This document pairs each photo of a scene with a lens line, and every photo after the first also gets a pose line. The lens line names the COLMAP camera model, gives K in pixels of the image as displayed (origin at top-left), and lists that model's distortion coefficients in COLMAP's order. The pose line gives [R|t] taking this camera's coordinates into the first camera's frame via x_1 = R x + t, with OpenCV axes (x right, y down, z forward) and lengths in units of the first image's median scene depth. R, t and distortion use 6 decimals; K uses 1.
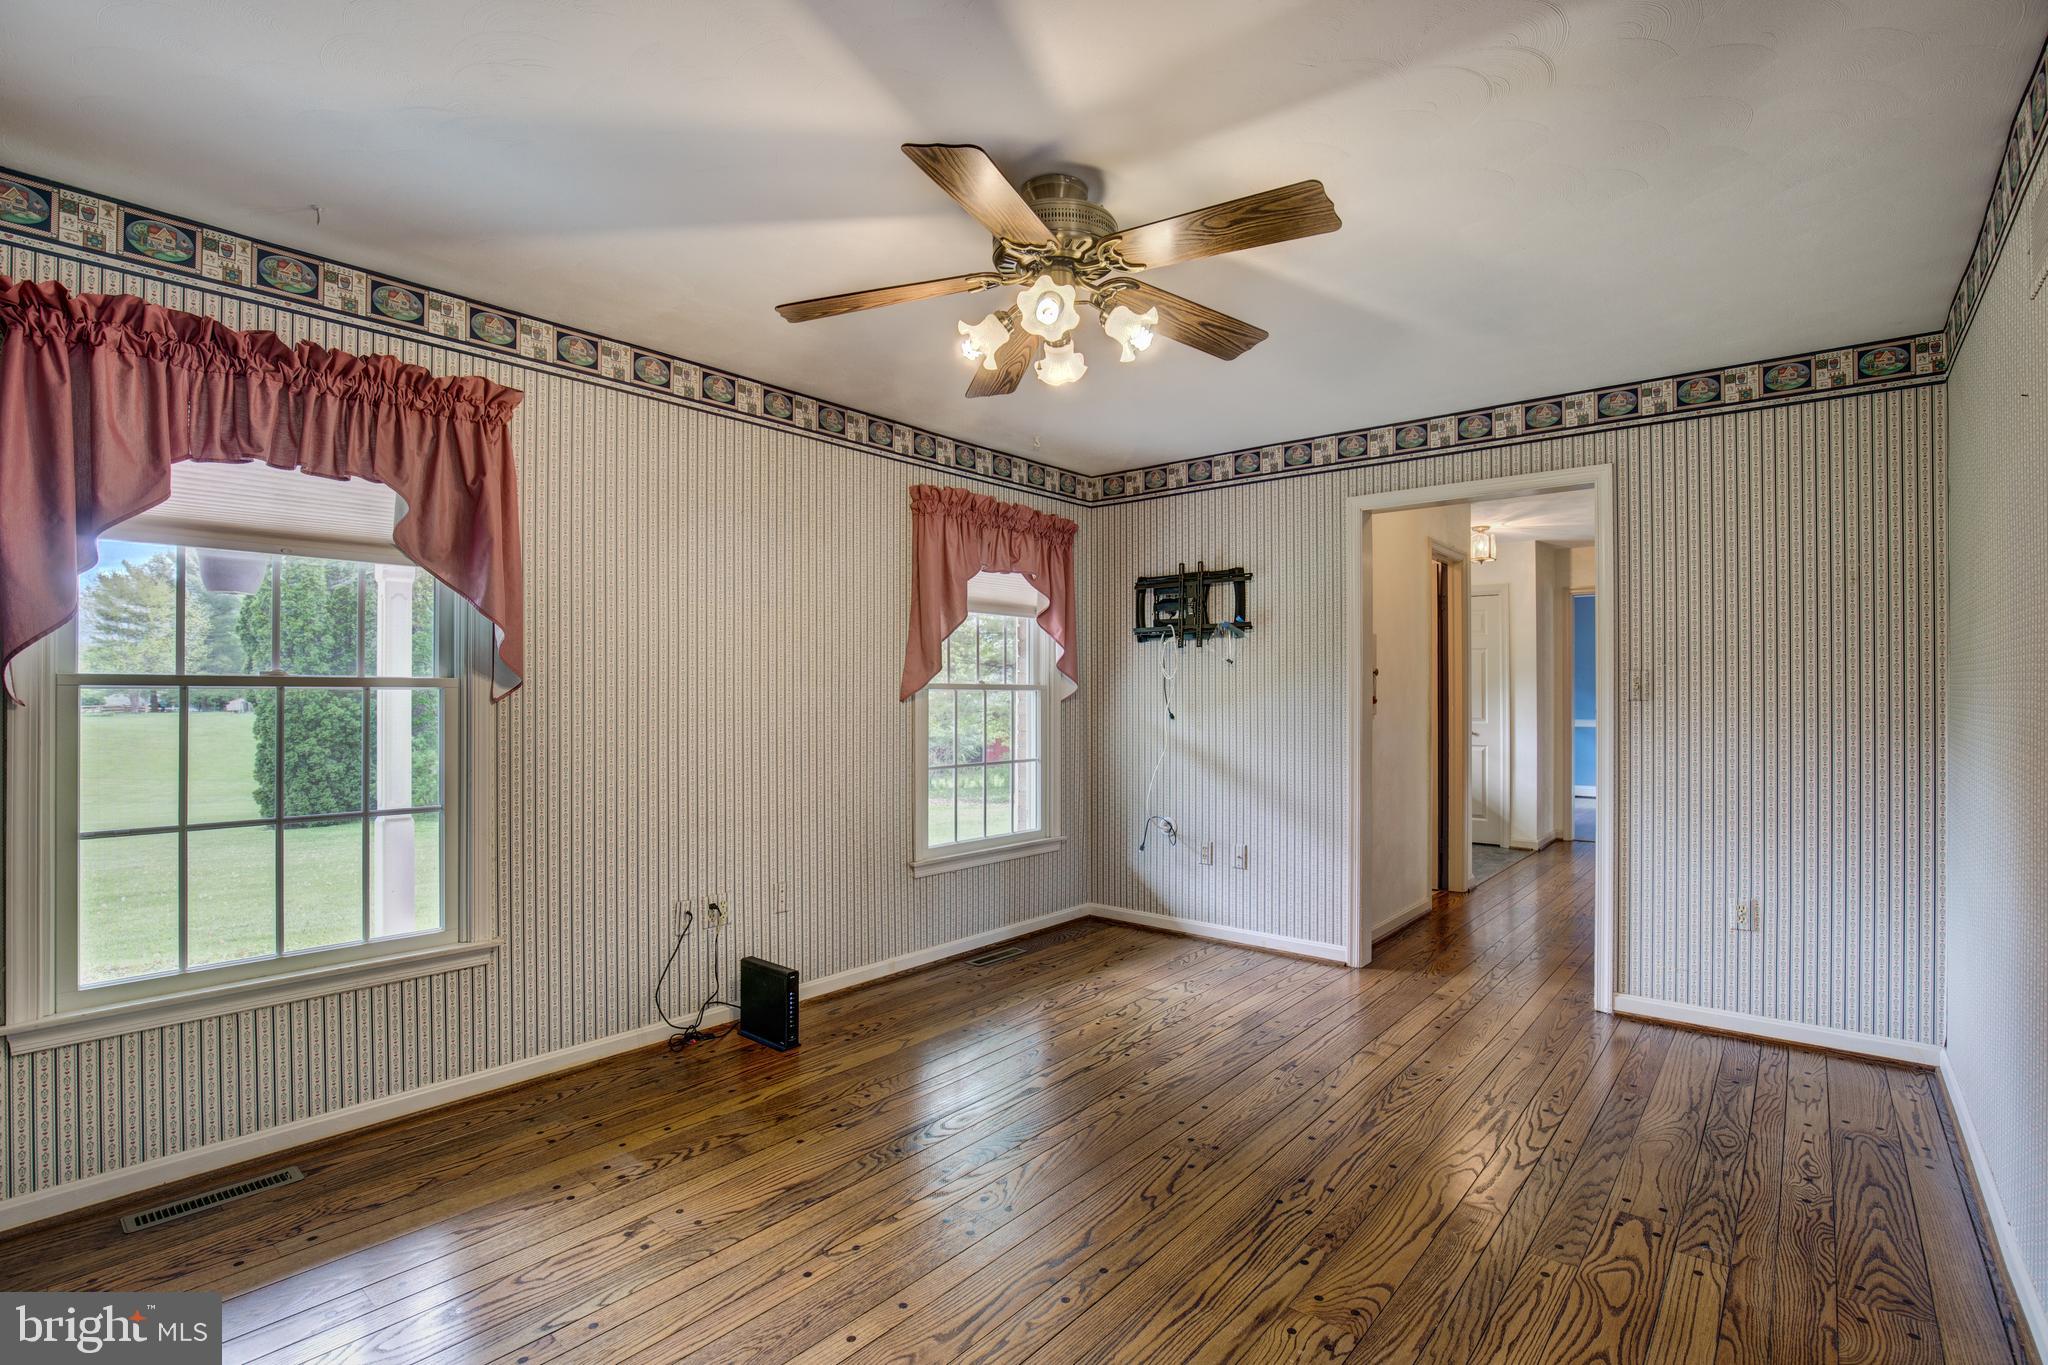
lens RADIAL K [[938.6, 0, 1010.5], [0, 938.6, 684.3], [0, 0, 1]] dist [-0.030054, 0.003641]
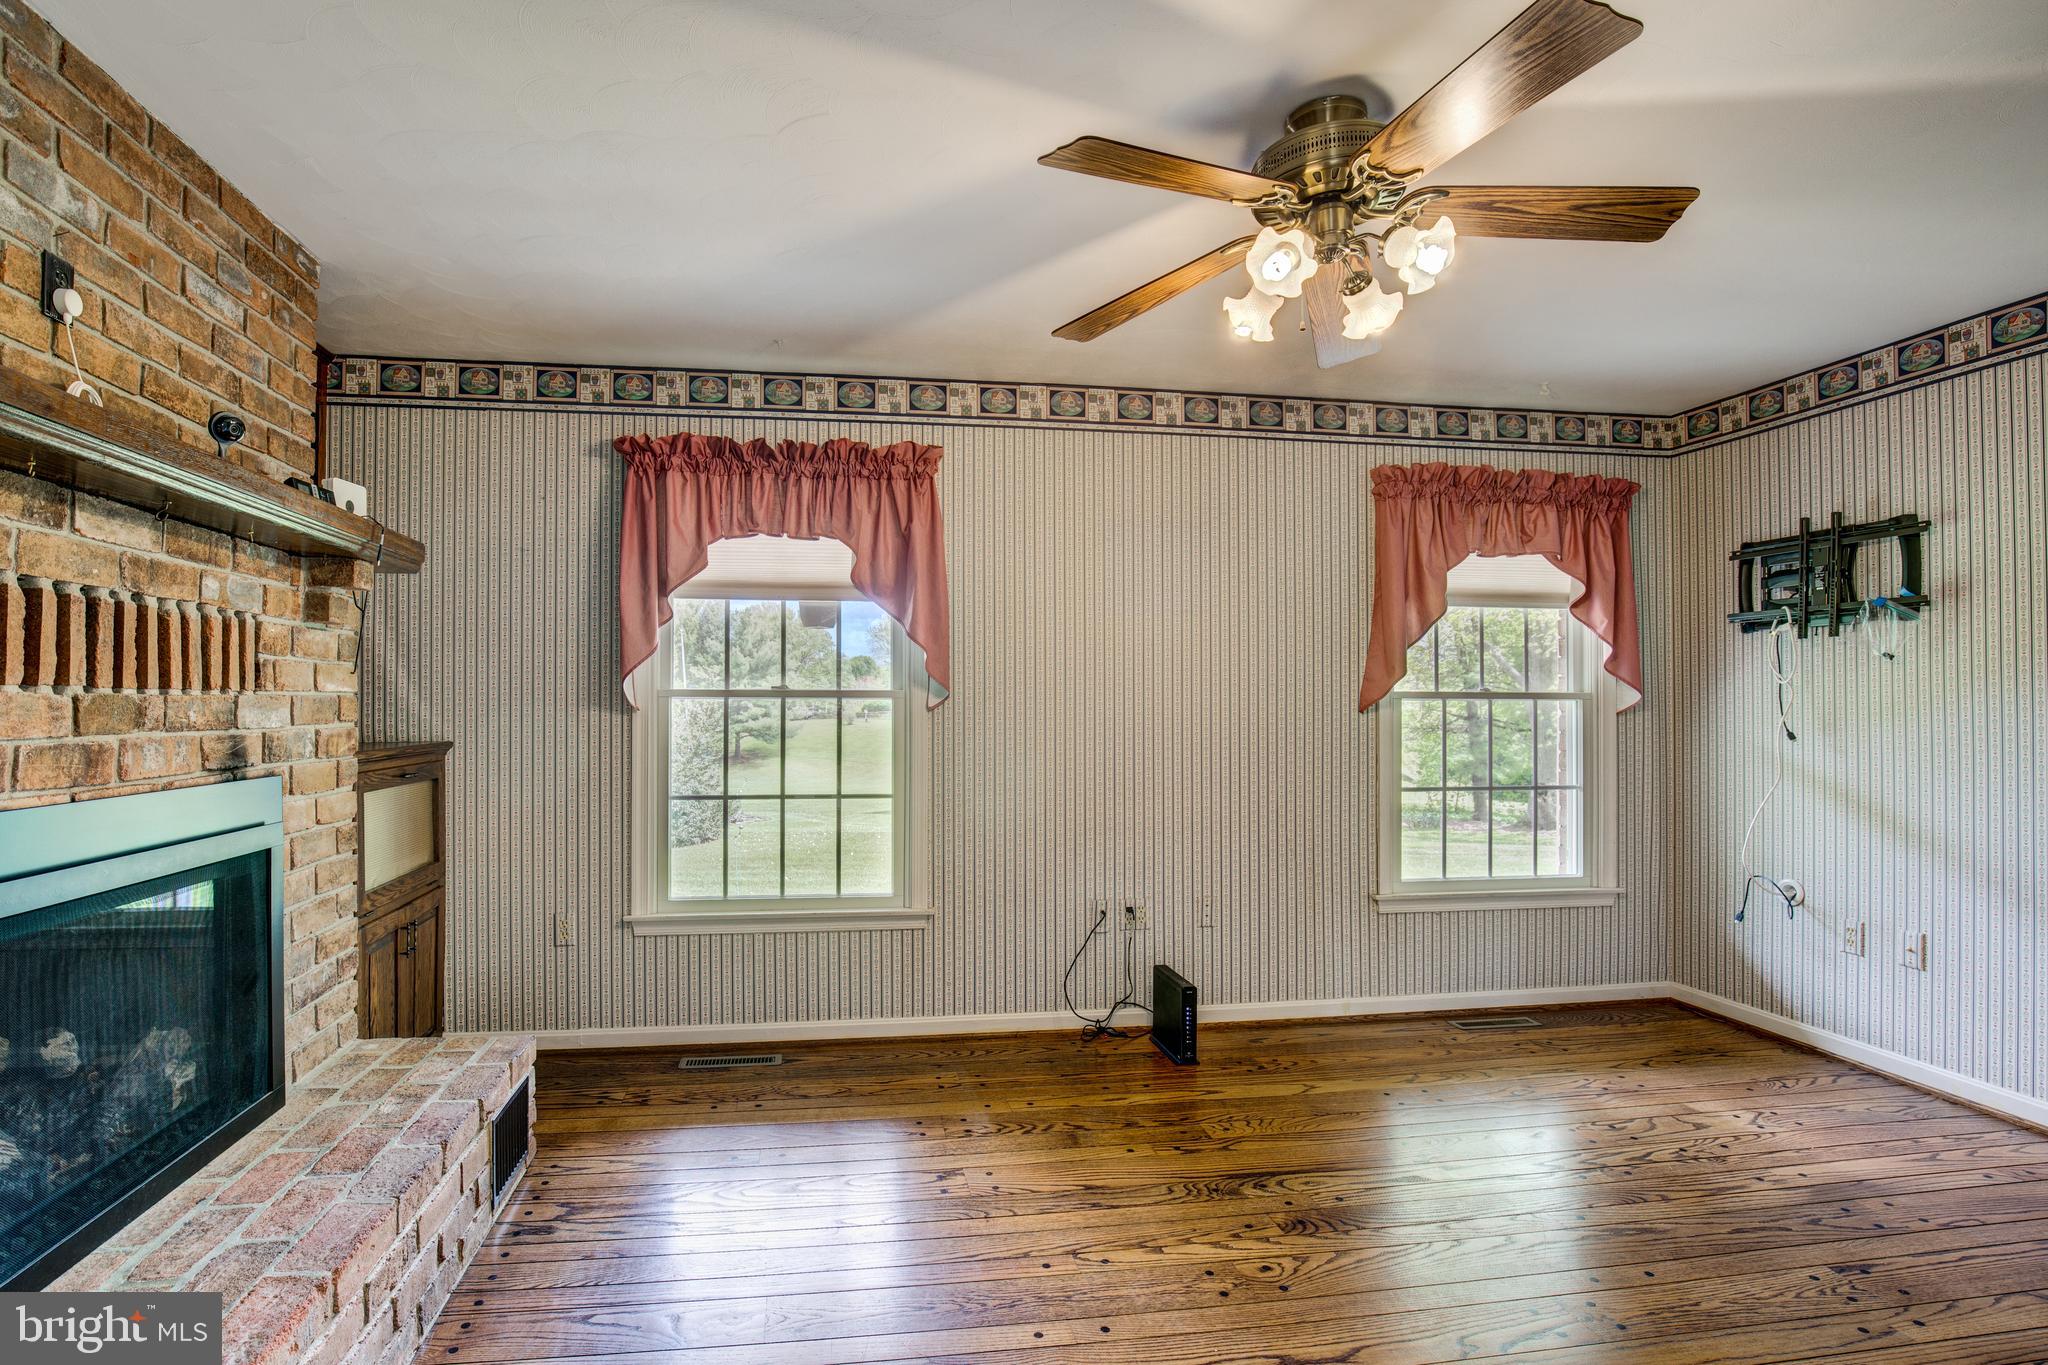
lens RADIAL K [[962.4, 0, 955.6], [0, 962.4, 686.9], [0, 0, 1]] dist [-0.030208, 0.003301]
pose [[0.751537, -0.009784, -0.659618, 0.238811], [0.004901, 0.999945, -0.009249, 0.001046], [0.659672, 0.003718, 0.751544, 0.078075]]
